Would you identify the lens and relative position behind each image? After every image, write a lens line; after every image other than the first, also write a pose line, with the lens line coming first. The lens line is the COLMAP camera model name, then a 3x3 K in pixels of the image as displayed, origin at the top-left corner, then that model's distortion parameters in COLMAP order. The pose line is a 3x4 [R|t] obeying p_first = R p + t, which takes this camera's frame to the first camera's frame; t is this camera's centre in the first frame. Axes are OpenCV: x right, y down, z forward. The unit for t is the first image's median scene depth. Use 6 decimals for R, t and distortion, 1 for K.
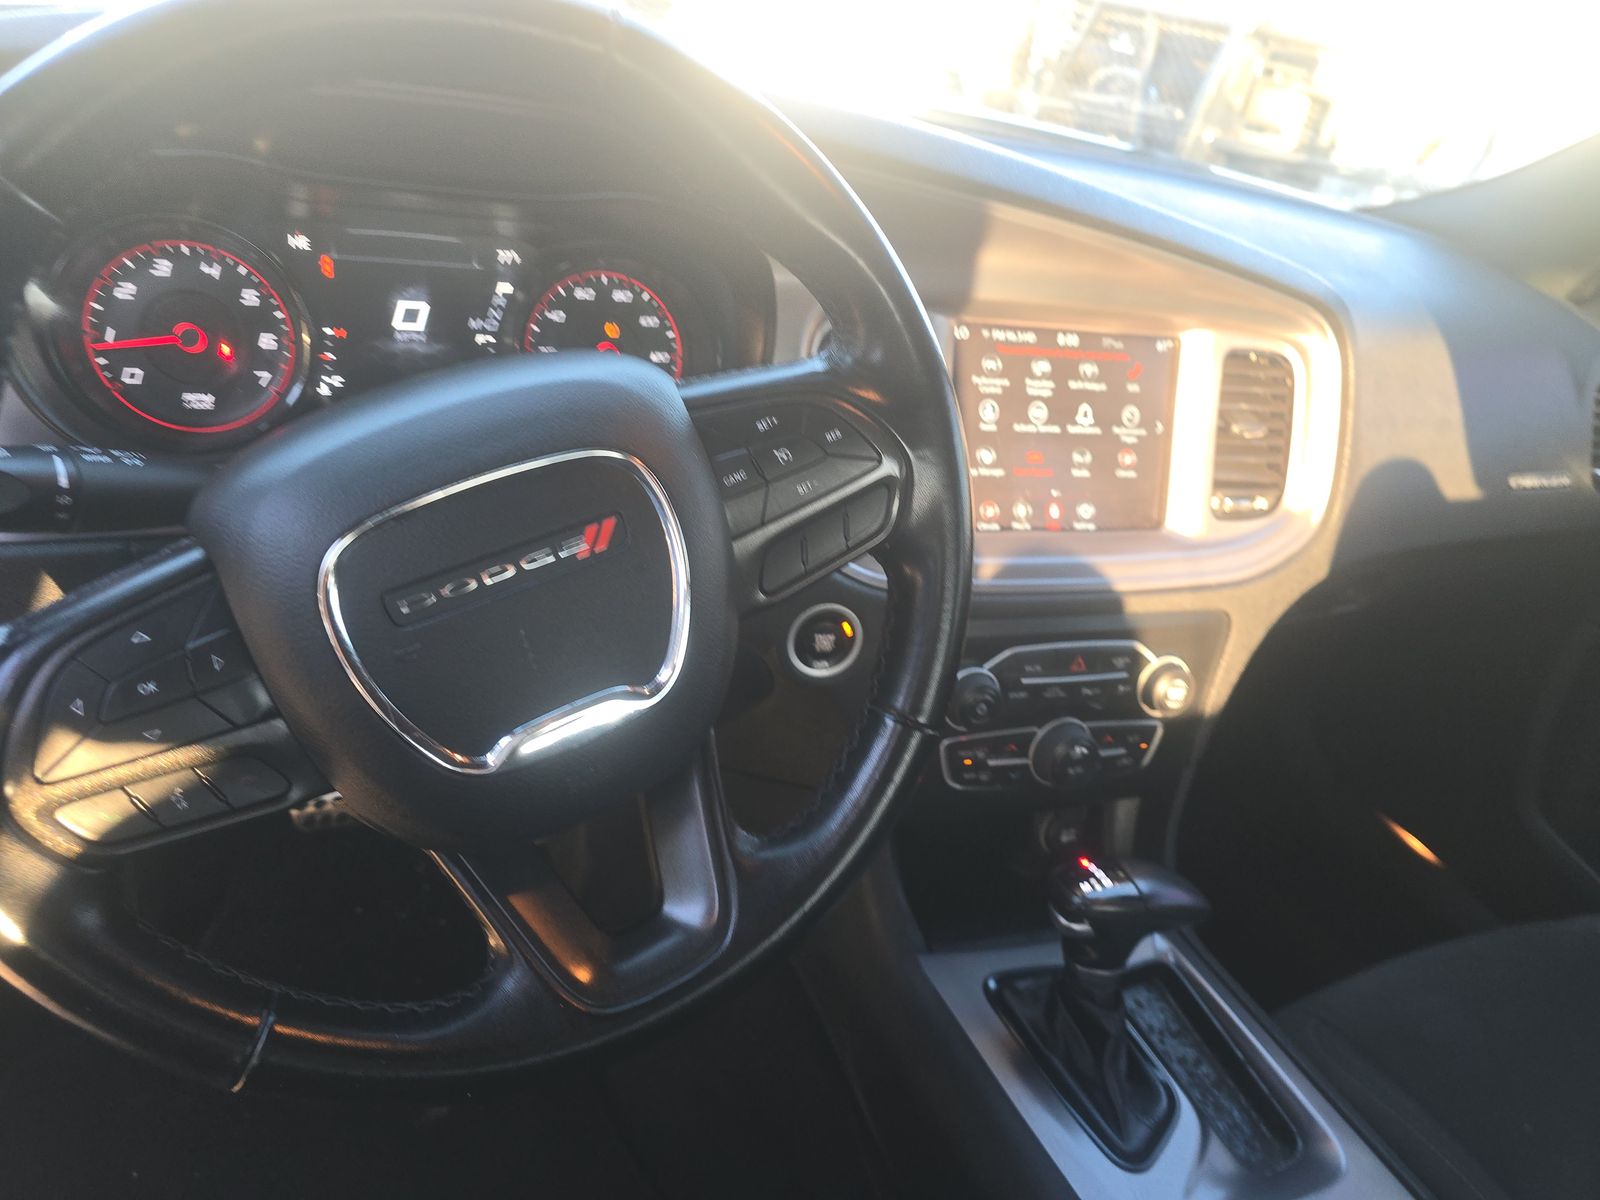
lens RADIAL K [[1110.5, 0, 800.3], [0, 1110.5, 612.6], [0, 0, 1]] dist [0.029639, -0.029978]
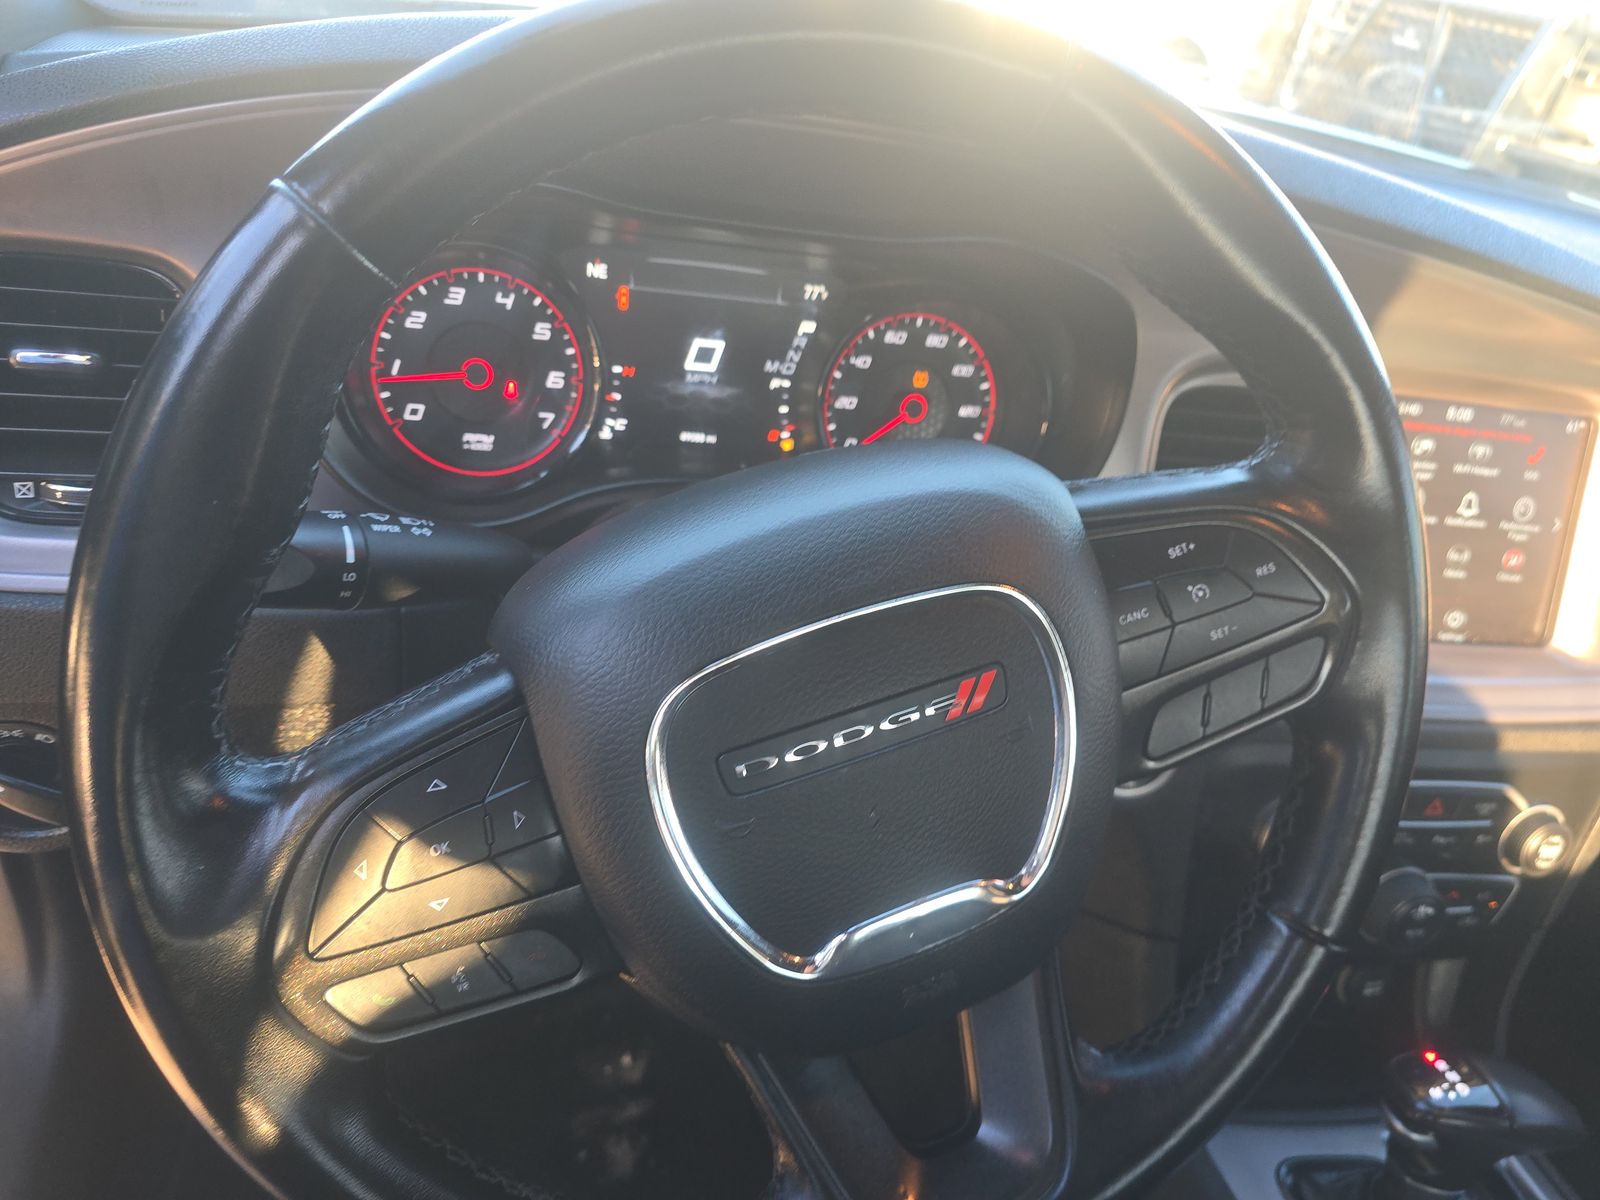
lens RADIAL K [[1110.5, 0, 794.5], [0, 1110.5, 614.6], [0, 0, 1]] dist [0.029639, -0.029978]
pose [[0.984515, 0.091124, -0.149754, -0.125793], [-0.089380, 0.995829, 0.018351, -0.081990], [0.150802, -0.004682, 0.988553, 0.131105]]
